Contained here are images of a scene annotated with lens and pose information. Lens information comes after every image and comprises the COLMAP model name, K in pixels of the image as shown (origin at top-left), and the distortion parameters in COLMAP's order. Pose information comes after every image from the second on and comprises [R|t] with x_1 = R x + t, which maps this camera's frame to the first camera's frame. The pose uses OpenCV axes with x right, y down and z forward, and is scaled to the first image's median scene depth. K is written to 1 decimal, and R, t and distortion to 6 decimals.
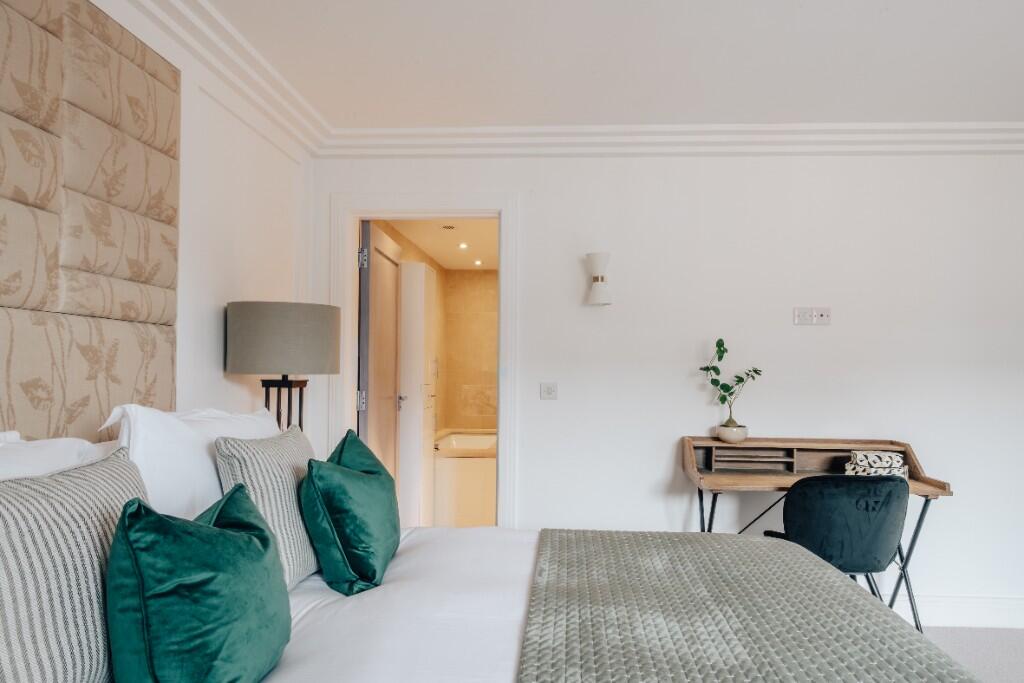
lens RADIAL K [[627.5, 0, 553.7], [0, 627.5, 362.3], [0, 0, 1]] dist [0.010738, -0.004134]
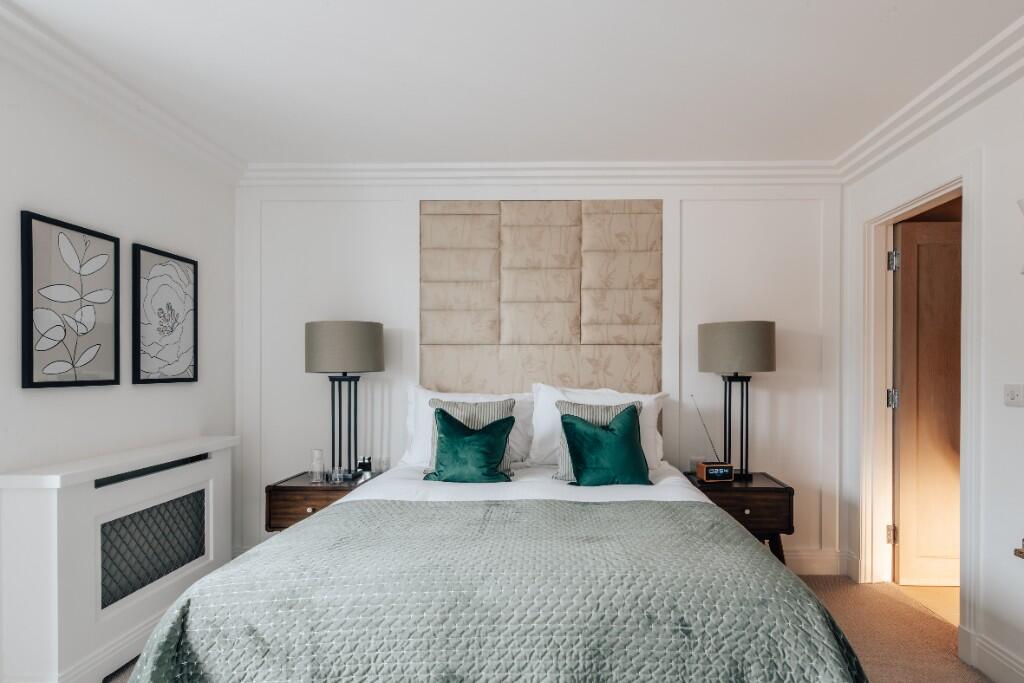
lens RADIAL K [[565.0, 0, 550.7], [0, 565.0, 368.9], [0, 0, 1]] dist [0.013210, -0.004050]
pose [[0.019501, -0.005185, -0.999796, 1.054394], [0.012597, 0.999908, -0.004940, 0.015473], [0.999730, -0.012498, 0.019565, 0.698655]]
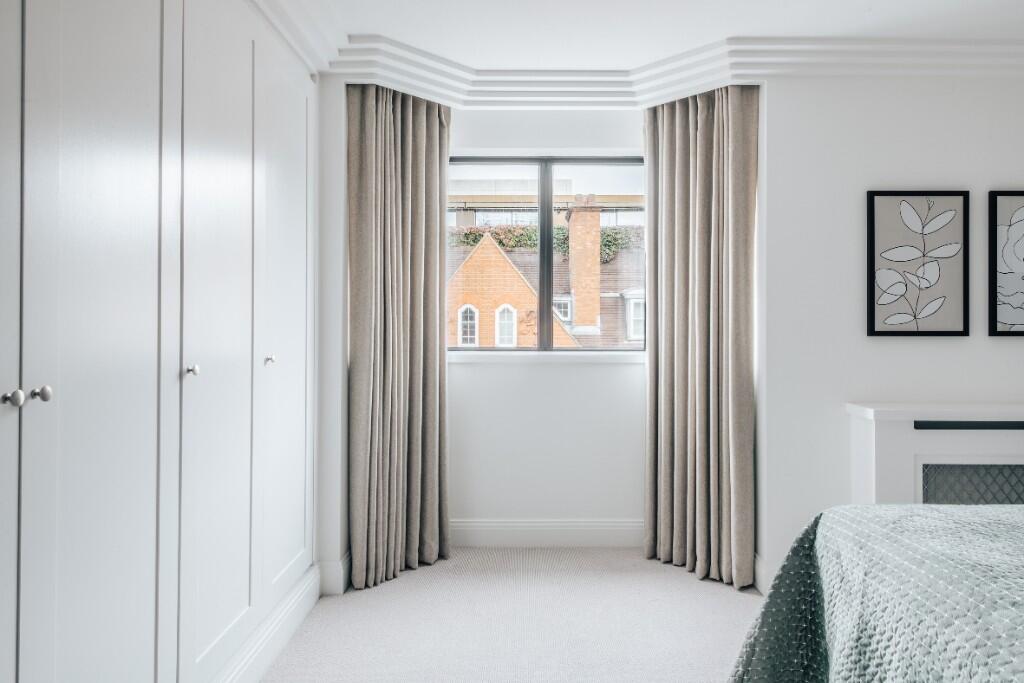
lens RADIAL K [[666.8, 0, 519.5], [0, 666.8, 313.5], [0, 0, 1]] dist [0.022596, -0.005495]
pose [[-0.999744, -0.008275, -0.021038, 0.806208], [-0.007757, 0.999667, -0.024599, 0.026658], [0.021234, -0.024430, -0.999476, 1.244431]]
